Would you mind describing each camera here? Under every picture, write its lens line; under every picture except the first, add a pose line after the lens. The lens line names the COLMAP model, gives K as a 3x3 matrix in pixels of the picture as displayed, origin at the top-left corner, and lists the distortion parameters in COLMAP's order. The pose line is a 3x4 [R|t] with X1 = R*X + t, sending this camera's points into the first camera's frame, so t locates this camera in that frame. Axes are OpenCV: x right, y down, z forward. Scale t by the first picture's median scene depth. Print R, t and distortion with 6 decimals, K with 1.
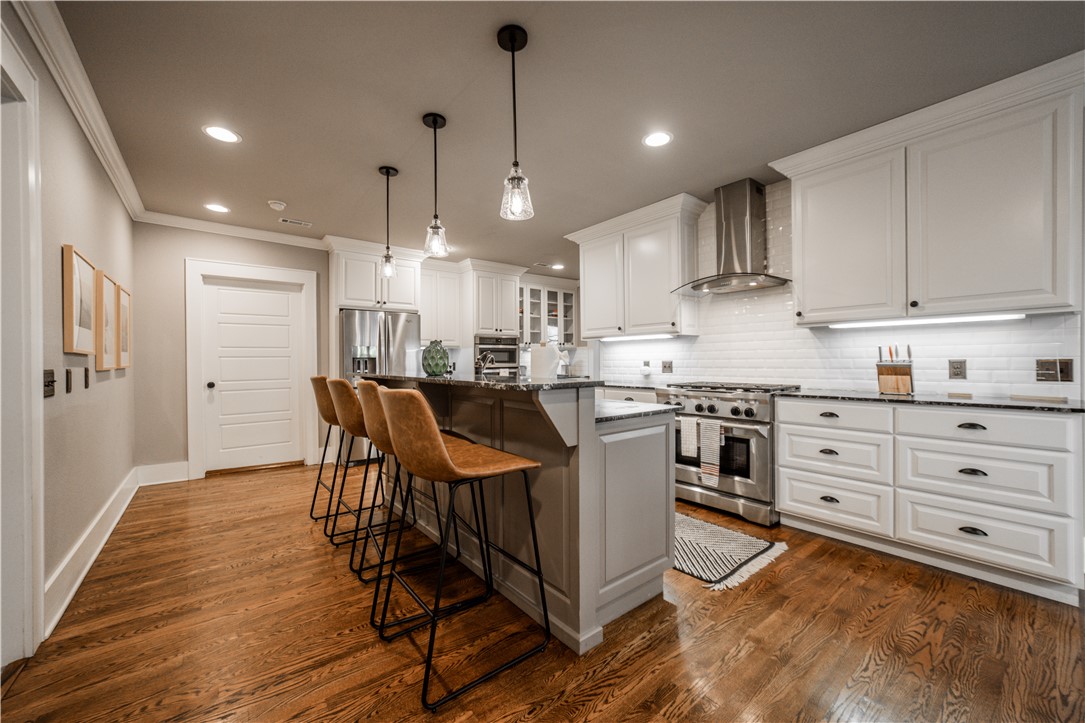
lens RADIAL K [[418.2, 0, 540.5], [0, 418.2, 360.8], [0, 0, 1]] dist [-0.021259, 0.008321]
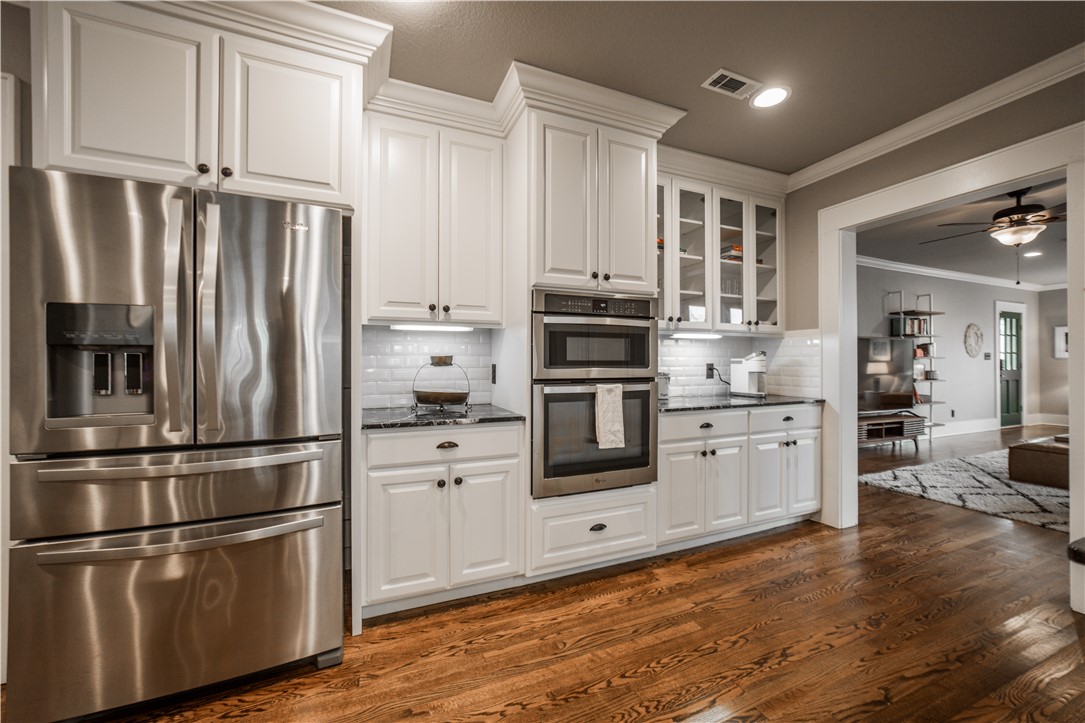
lens RADIAL K [[418.2, 0, 540.5], [0, 418.2, 360.8], [0, 0, 1]] dist [-0.021259, 0.008321]
pose [[0.962230, 0.007900, -0.272124, -0.051490], [-0.008518, 0.999963, -0.001089, 0.000856], [0.272105, 0.003366, 0.962262, 0.638145]]
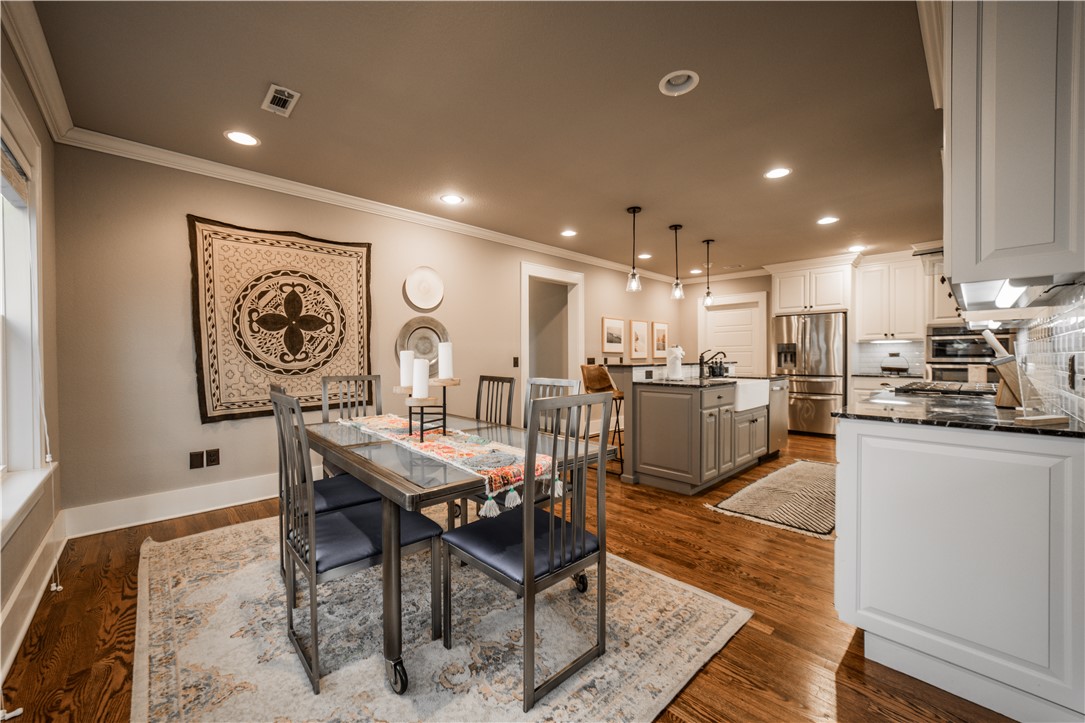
lens RADIAL K [[418.2, 0, 540.5], [0, 418.2, 360.8], [0, 0, 1]] dist [-0.021259, 0.008321]
pose [[0.085603, 0.018401, -0.996159, 0.639552], [0.003041, 0.999820, 0.018730, -0.005196], [0.996325, -0.004632, 0.085532, 0.089793]]
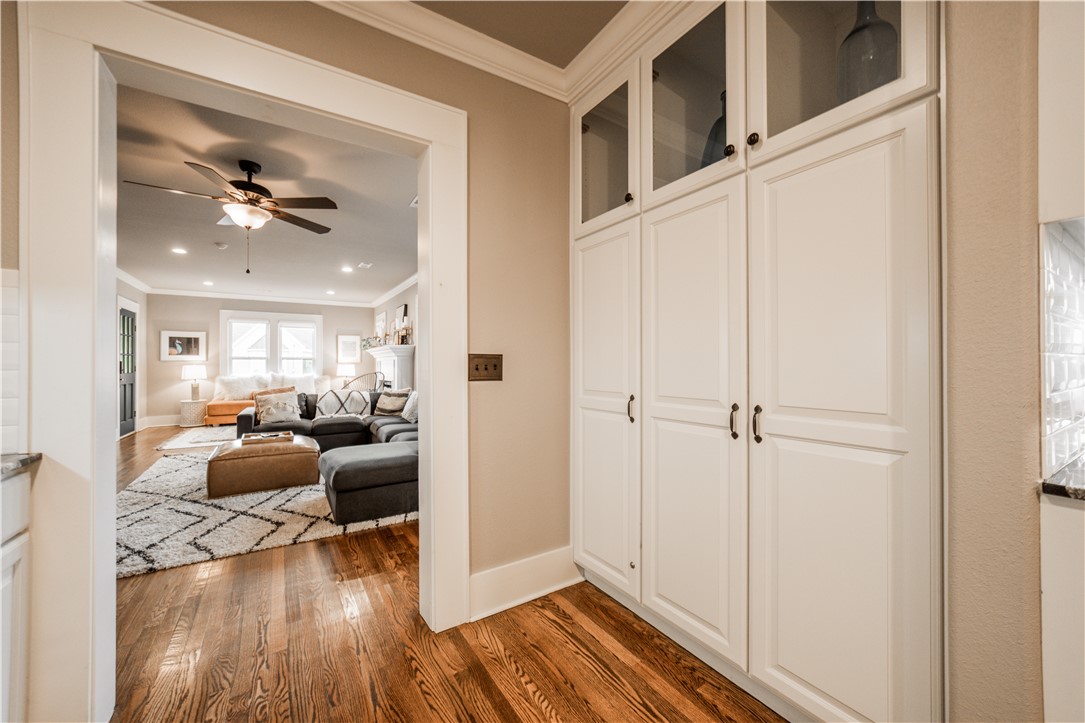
lens RADIAL K [[418.2, 0, 540.5], [0, 418.2, 360.8], [0, 0, 1]] dist [-0.021259, 0.008321]
pose [[0.118655, 0.017508, 0.992781, -0.024443], [0.001602, 0.999840, -0.017824, 0.003888], [-0.992934, 0.003705, 0.118608, 0.948389]]
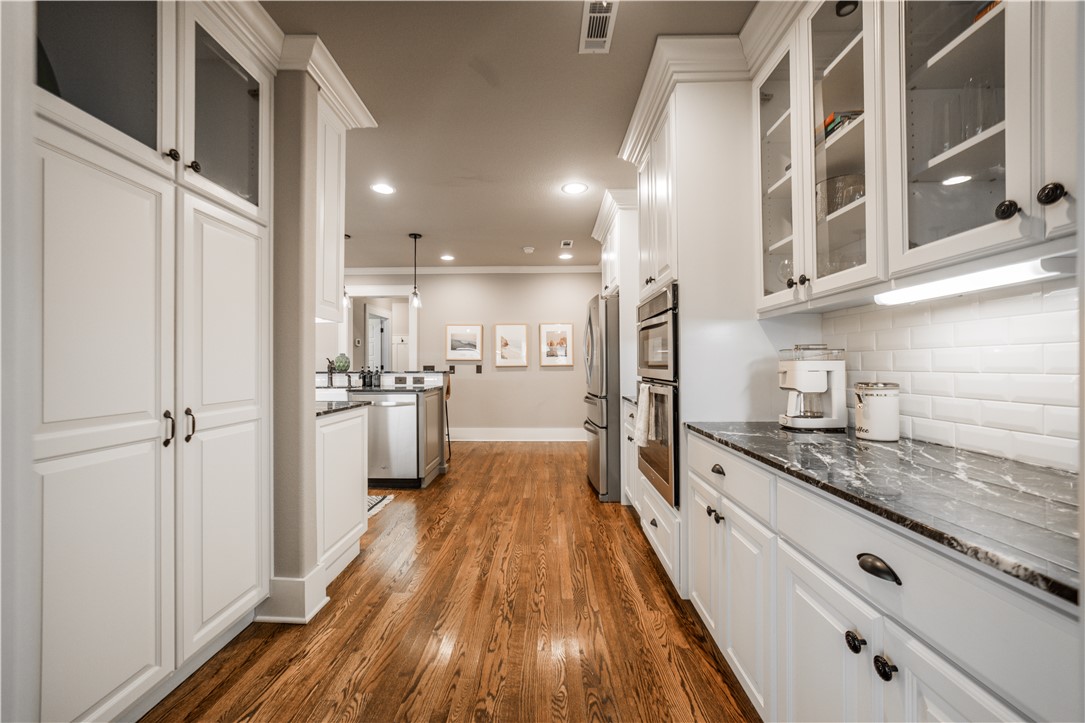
lens RADIAL K [[418.2, 0, 540.5], [0, 418.2, 360.8], [0, 0, 1]] dist [-0.021259, 0.008321]
pose [[-0.639977, 0.005353, -0.768376, 0.253603], [0.009008, 0.999959, -0.000536, -0.001713], [0.768342, -0.007265, -0.639999, 1.165661]]
